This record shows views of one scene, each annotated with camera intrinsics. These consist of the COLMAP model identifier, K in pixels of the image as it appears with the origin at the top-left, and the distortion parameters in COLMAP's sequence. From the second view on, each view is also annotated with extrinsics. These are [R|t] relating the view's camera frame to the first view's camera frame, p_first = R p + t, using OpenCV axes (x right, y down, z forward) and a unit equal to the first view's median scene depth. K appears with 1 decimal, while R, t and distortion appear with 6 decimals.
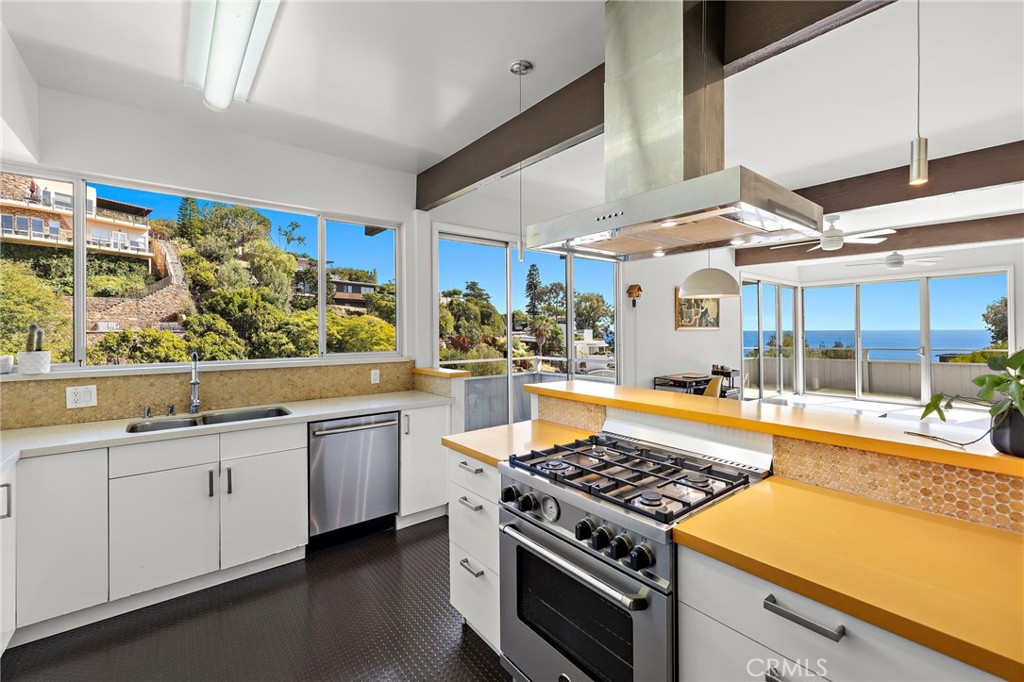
lens RADIAL K [[436.7, 0, 517.5], [0, 436.7, 327.2], [0, 0, 1]] dist [0.002269, 0.001937]
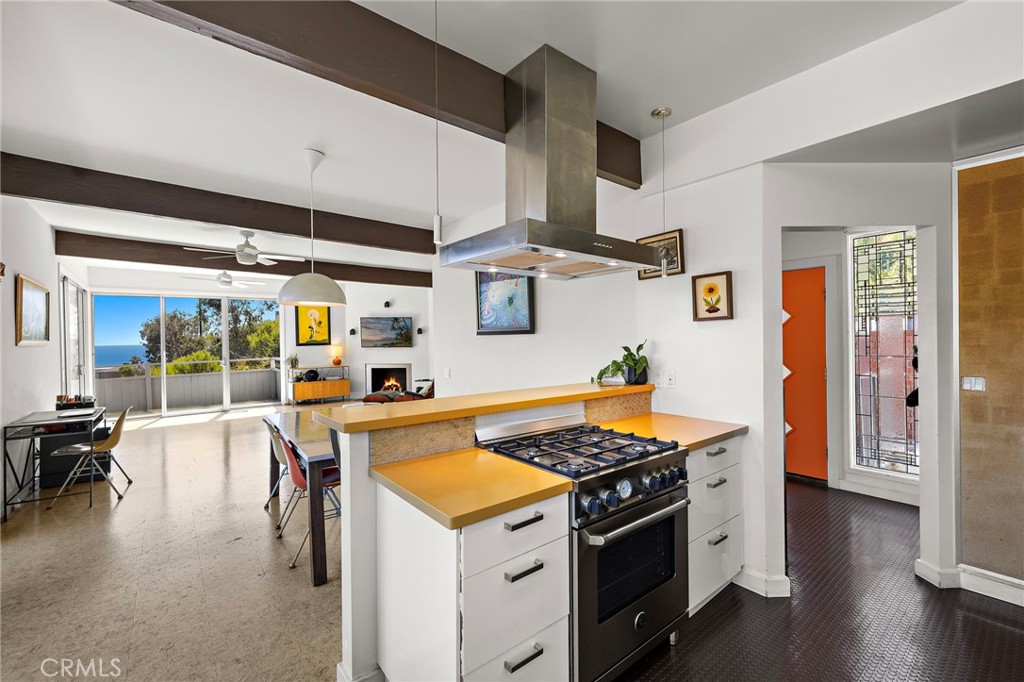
lens RADIAL K [[436.7, 0, 519.7], [0, 436.7, 338.4], [0, 0, 1]] dist [0.002269, 0.001937]
pose [[-0.005900, 0.006025, 0.999964, -0.034422], [0.005857, 0.999965, -0.005991, 0.000737], [-0.999965, 0.005821, -0.005935, 0.040942]]
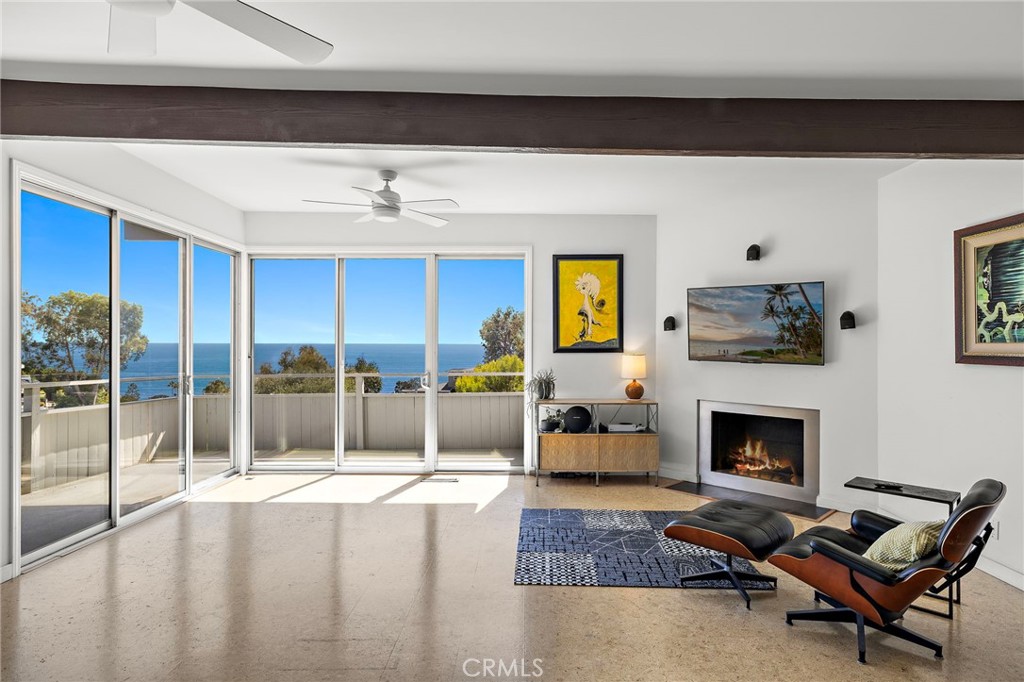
lens RADIAL K [[570.7, 0, 519.3], [0, 570.7, 344.3], [0, 0, 1]] dist [0.005516, -0.001256]
pose [[0.630379, 0.011292, 0.776205, 0.068132], [-0.018195, 0.999834, 0.000232, 0.000725], [-0.776074, -0.014269, 0.630480, 0.070721]]
